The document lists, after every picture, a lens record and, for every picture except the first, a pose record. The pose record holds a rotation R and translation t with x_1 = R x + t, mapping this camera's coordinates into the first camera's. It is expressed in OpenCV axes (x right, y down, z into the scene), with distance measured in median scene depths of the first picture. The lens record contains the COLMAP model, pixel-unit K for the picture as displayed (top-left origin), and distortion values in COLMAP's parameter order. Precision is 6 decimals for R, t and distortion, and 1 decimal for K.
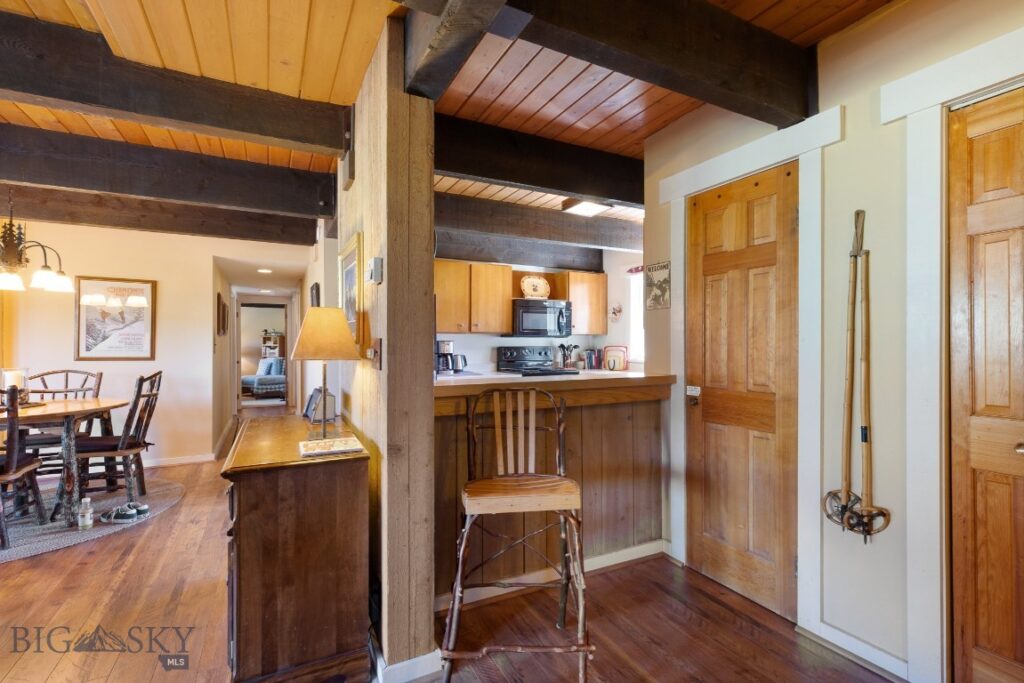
lens RADIAL K [[459.3, 0, 515.0], [0, 459.3, 344.4], [0, 0, 1]] dist [0.008819, -0.001093]
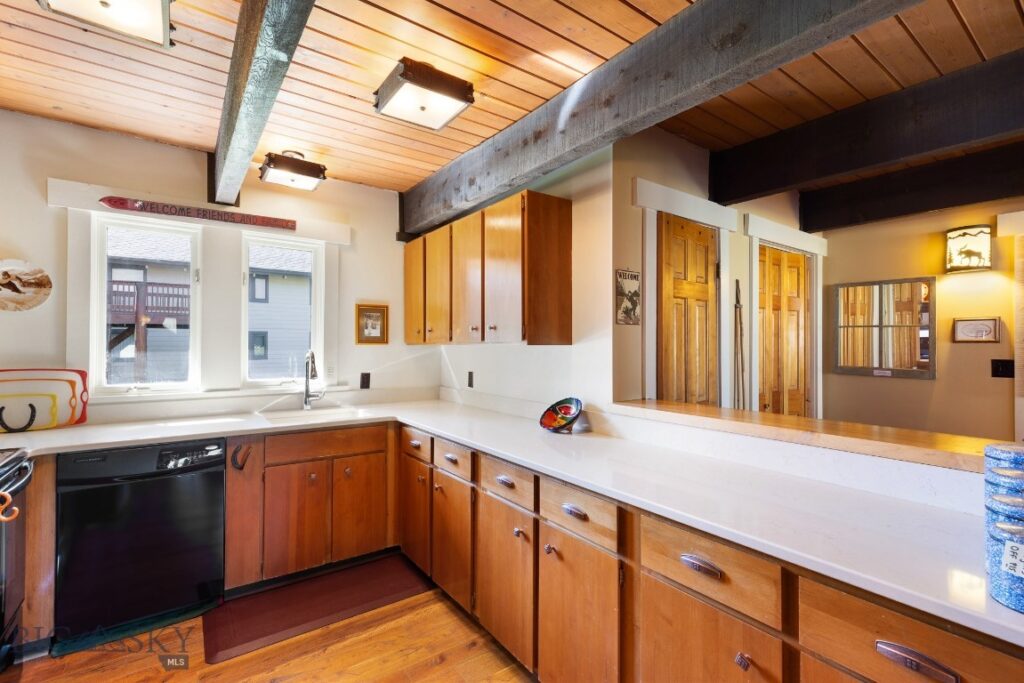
lens RADIAL K [[459.3, 0, 512.7], [0, 459.3, 342.3], [0, 0, 1]] dist [0.008819, -0.001093]
pose [[-0.139674, 0.004636, 0.990187, -0.556798], [-0.001277, 0.999987, -0.004862, -0.043588], [-0.990197, -0.001943, -0.139666, 1.479981]]
